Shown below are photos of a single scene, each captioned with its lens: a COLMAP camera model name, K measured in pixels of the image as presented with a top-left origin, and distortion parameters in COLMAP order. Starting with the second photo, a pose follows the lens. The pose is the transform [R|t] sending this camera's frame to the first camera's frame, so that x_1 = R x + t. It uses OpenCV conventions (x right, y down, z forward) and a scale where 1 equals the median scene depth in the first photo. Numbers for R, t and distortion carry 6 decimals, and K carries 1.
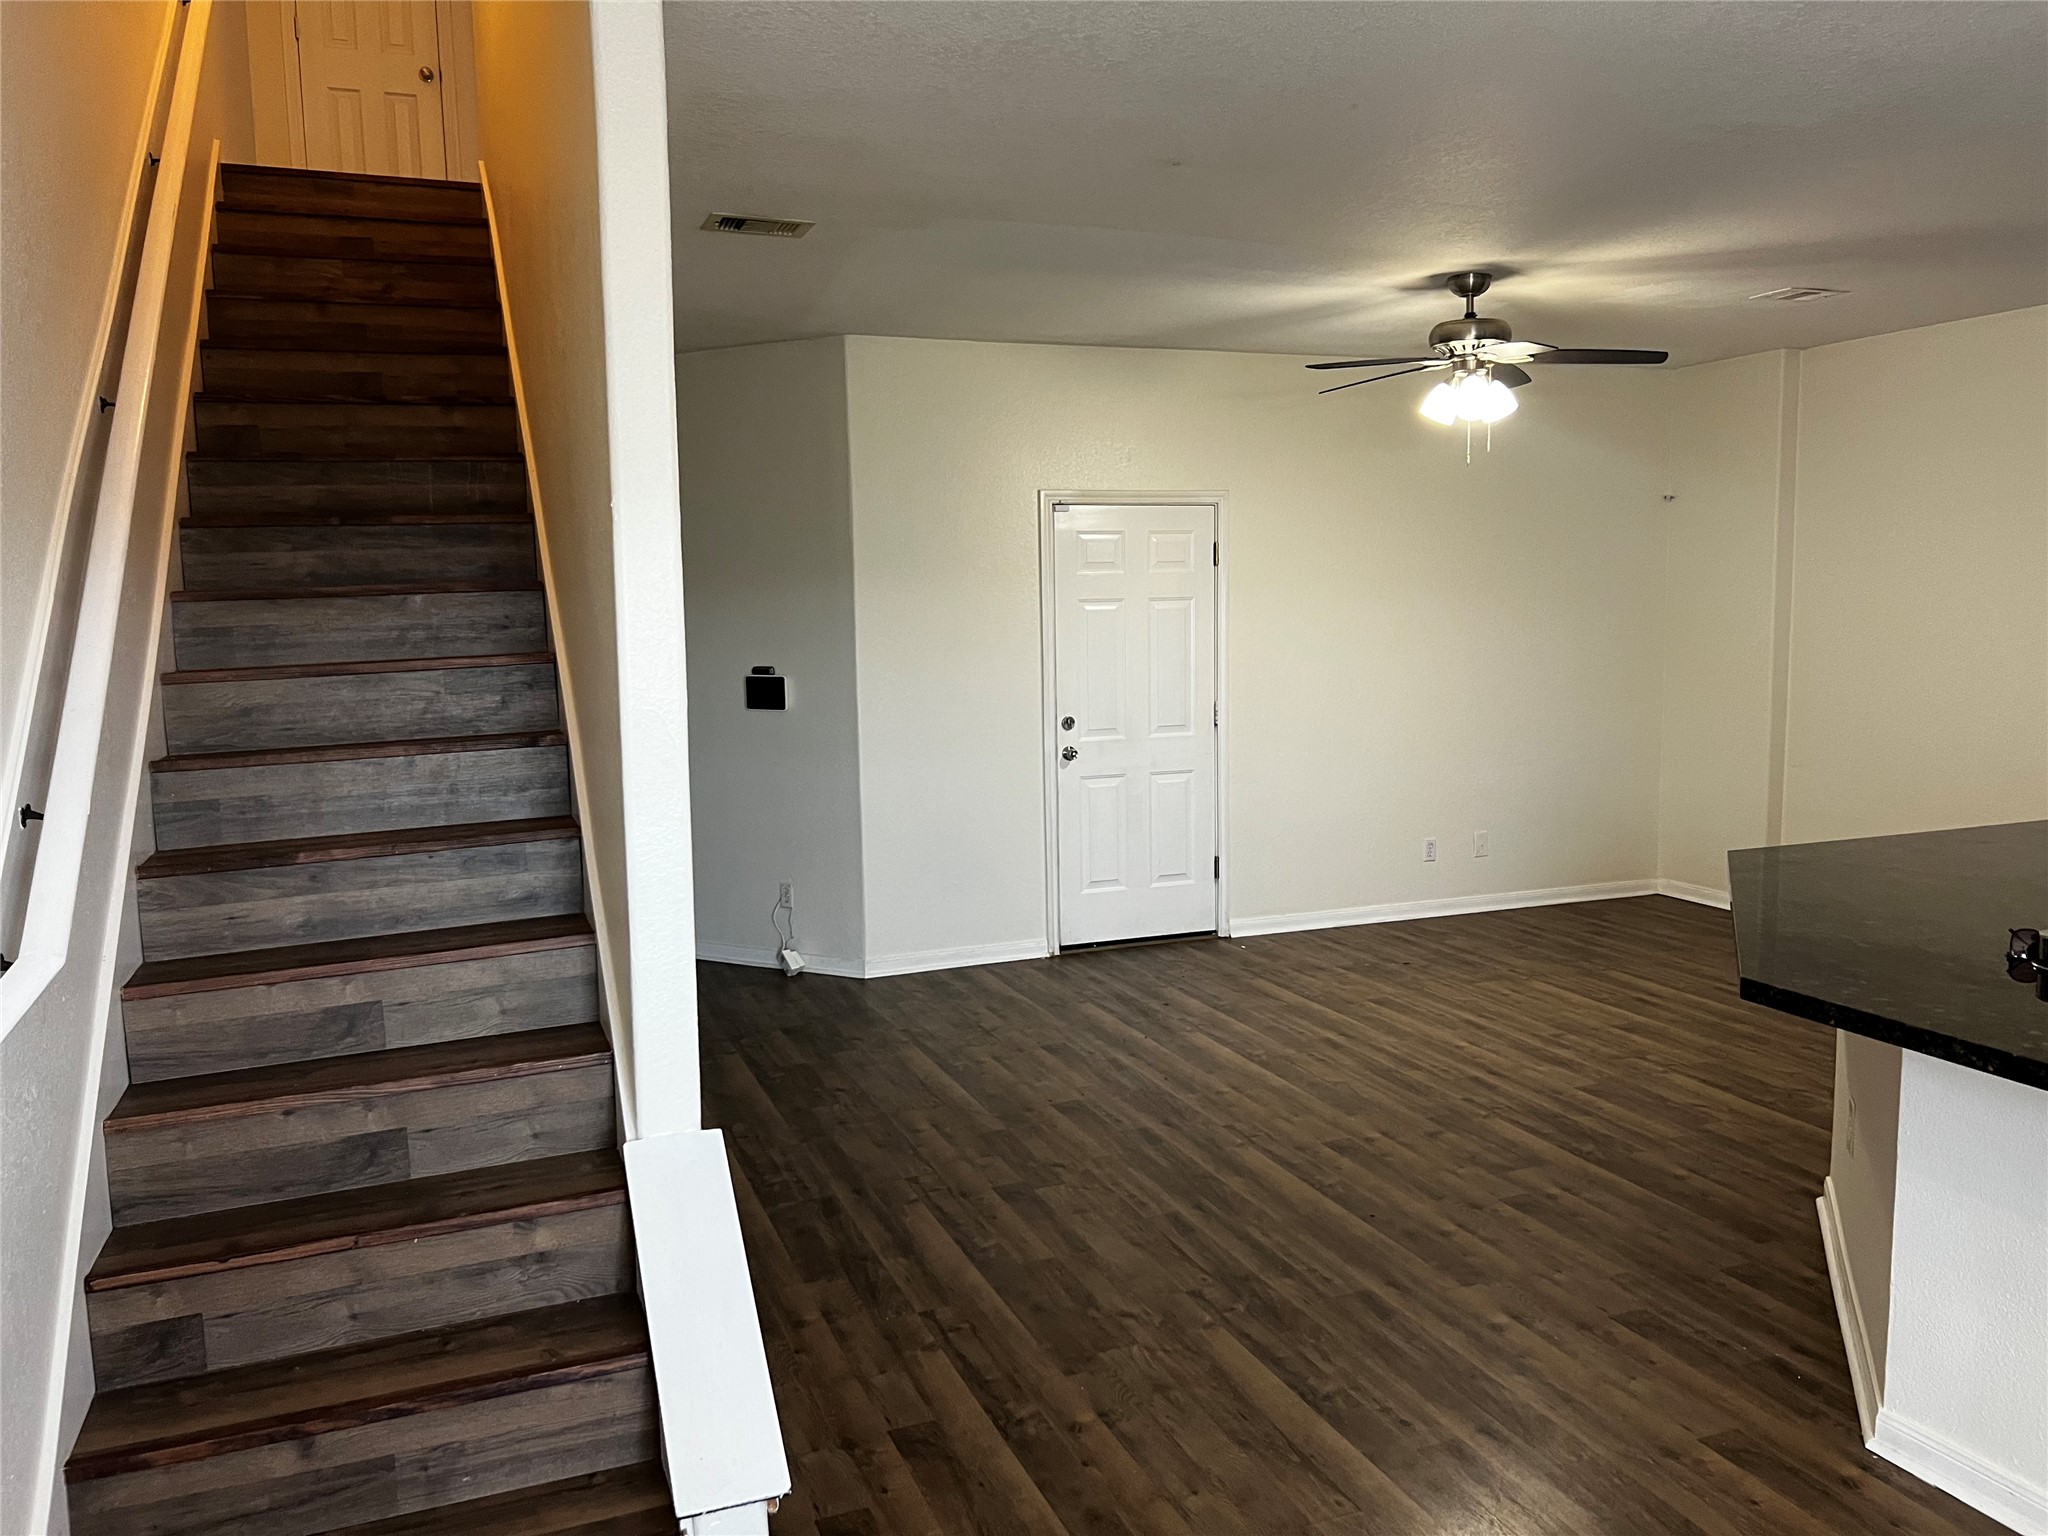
lens RADIAL K [[1552.0, 0, 1026.2], [0, 1552.0, 784.0], [0, 0, 1]] dist [0.050004, -0.059640]
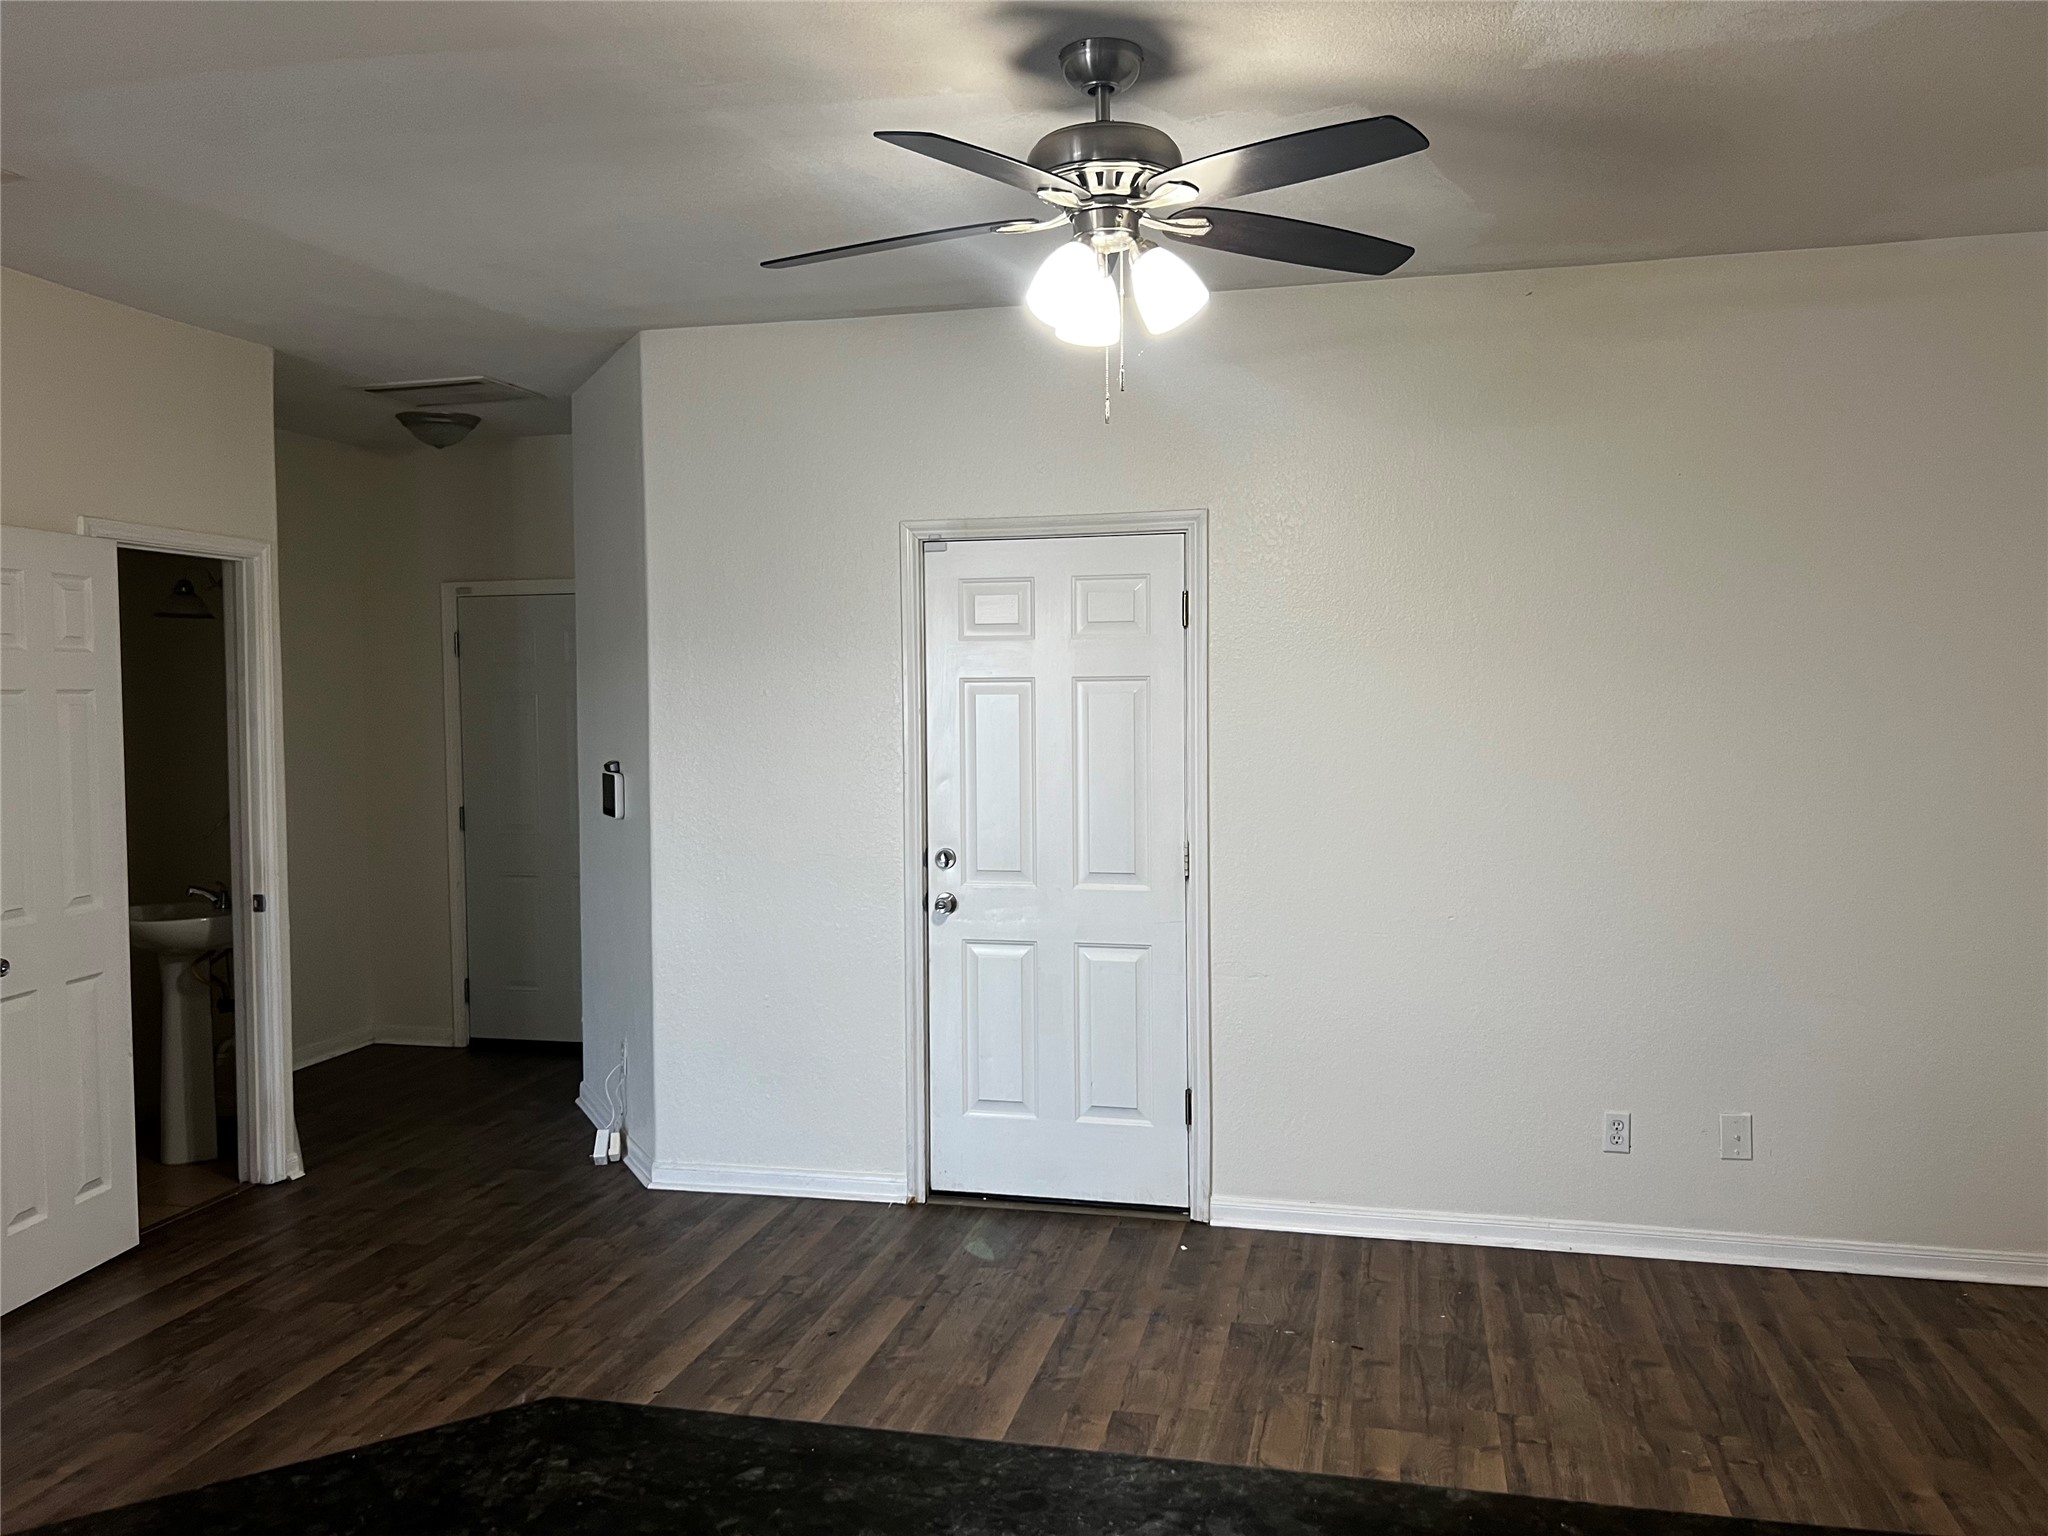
lens RADIAL K [[1552.0, 0, 1028.3], [0, 1552.0, 751.8], [0, 0, 1]] dist [0.050004, -0.059640]
pose [[0.826360, 0.030792, -0.562299, 1.218392], [-0.072855, 0.995958, -0.052528, -0.147713], [0.558409, 0.084373, 0.825264, 1.272101]]
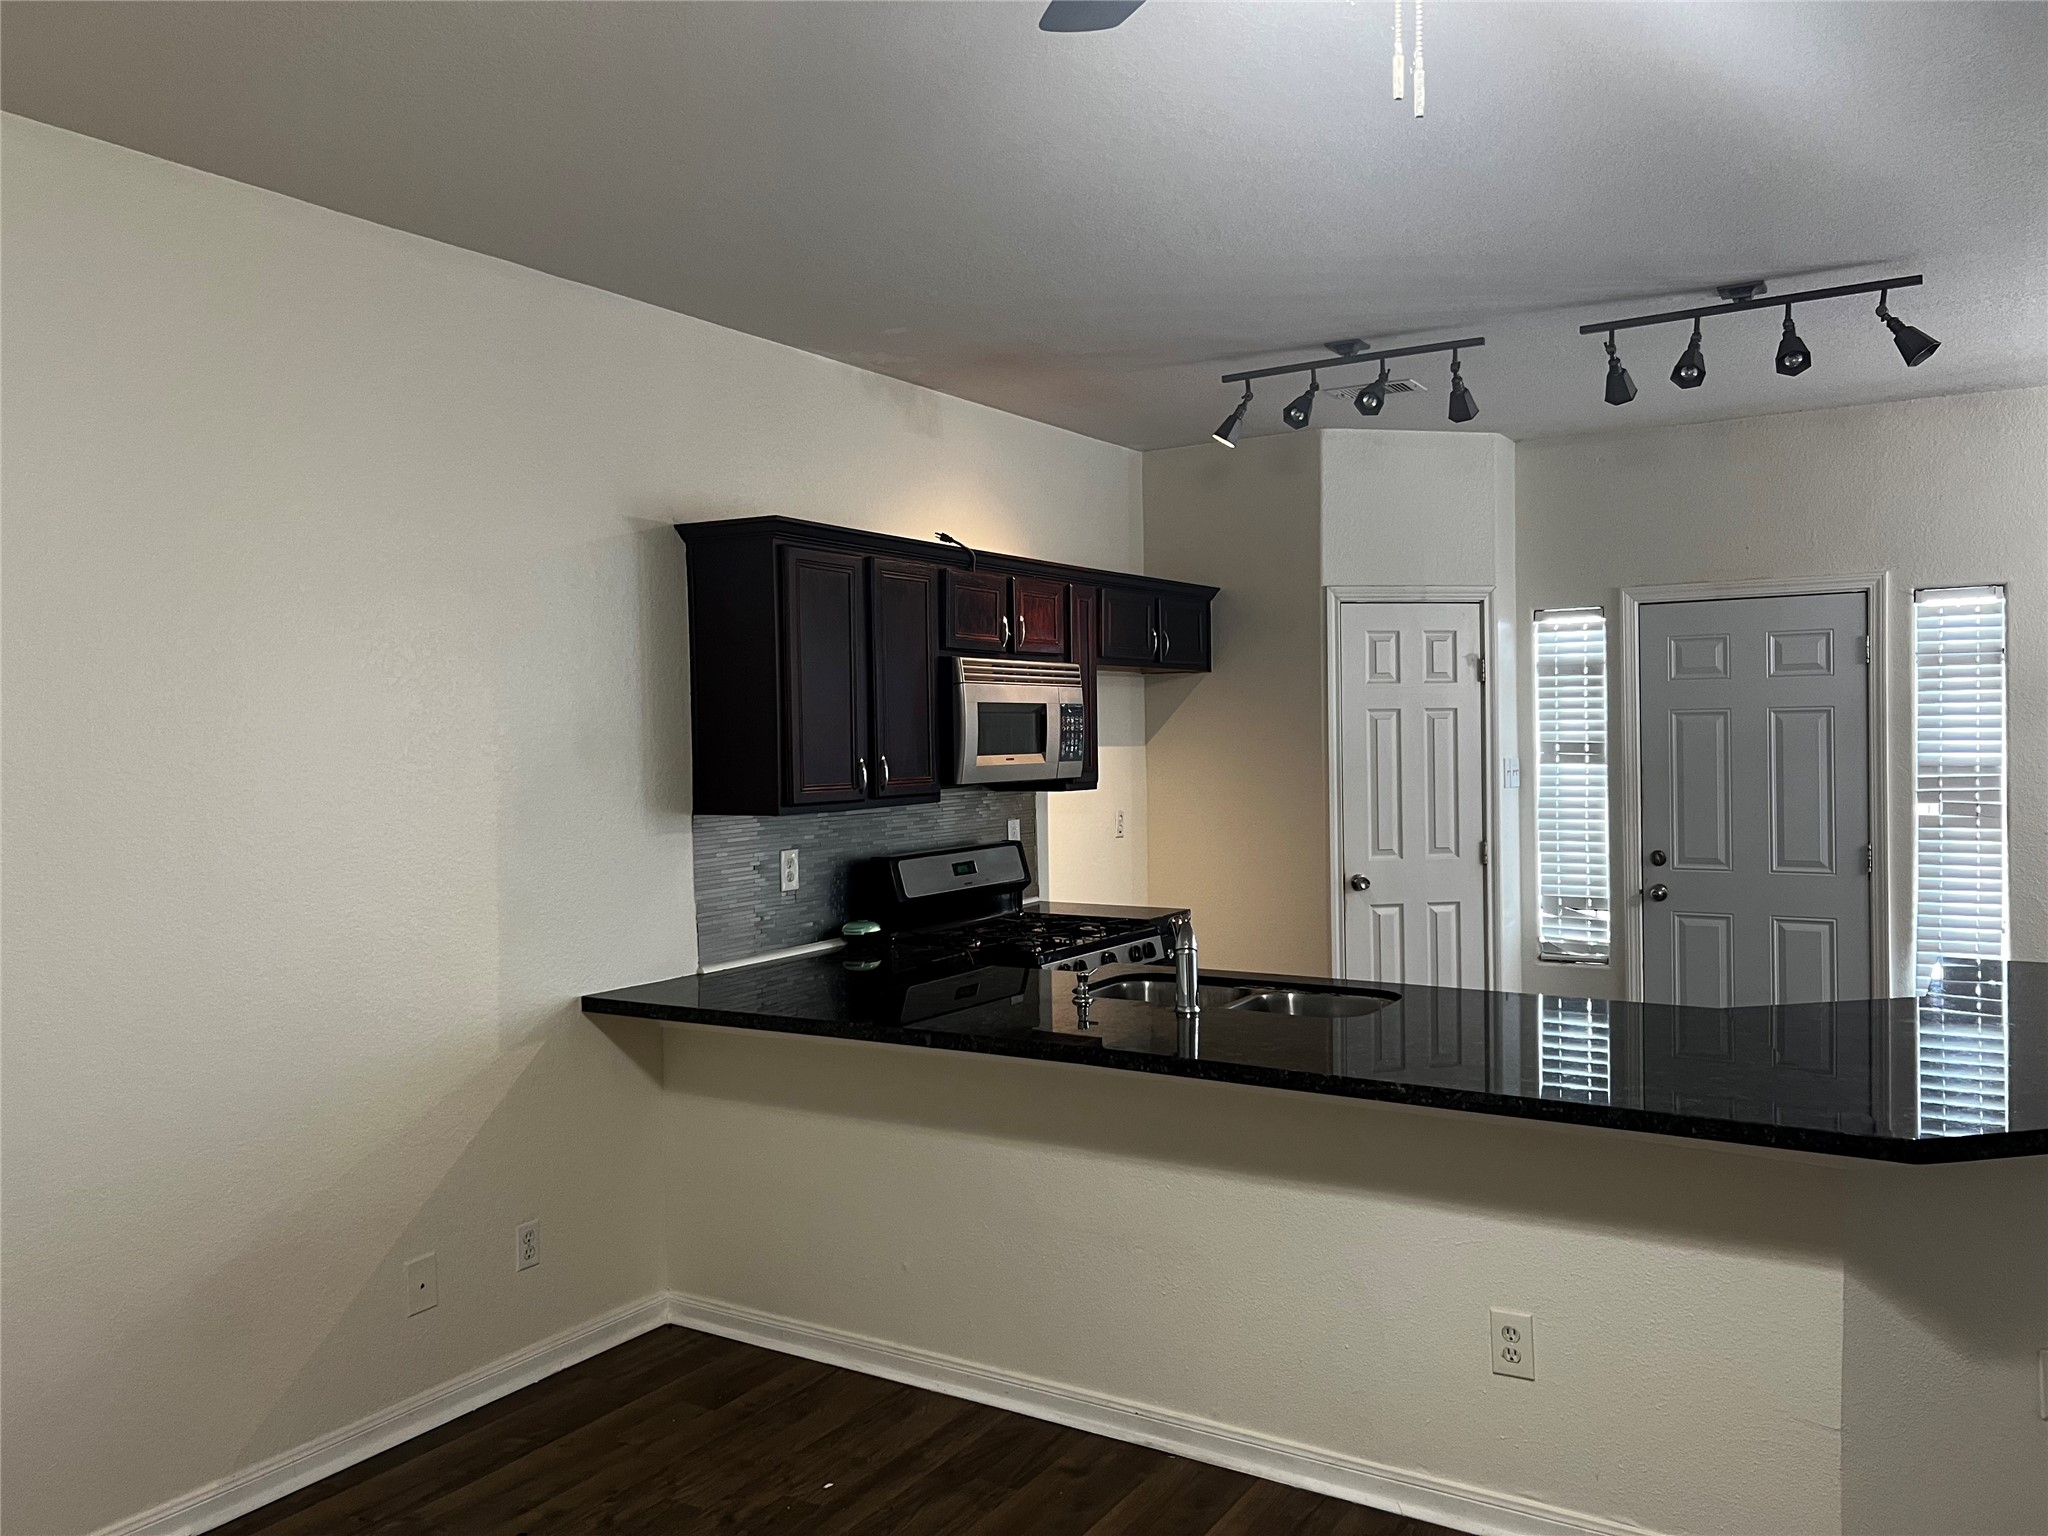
lens RADIAL K [[1552.0, 0, 1013.6], [0, 1552.0, 755.7], [0, 0, 1]] dist [0.050004, -0.059640]
pose [[-0.613482, 0.014988, 0.789566, -0.530277], [0.123441, 0.989350, 0.077132, -0.412150], [-0.780001, 0.144784, -0.608798, 3.733720]]
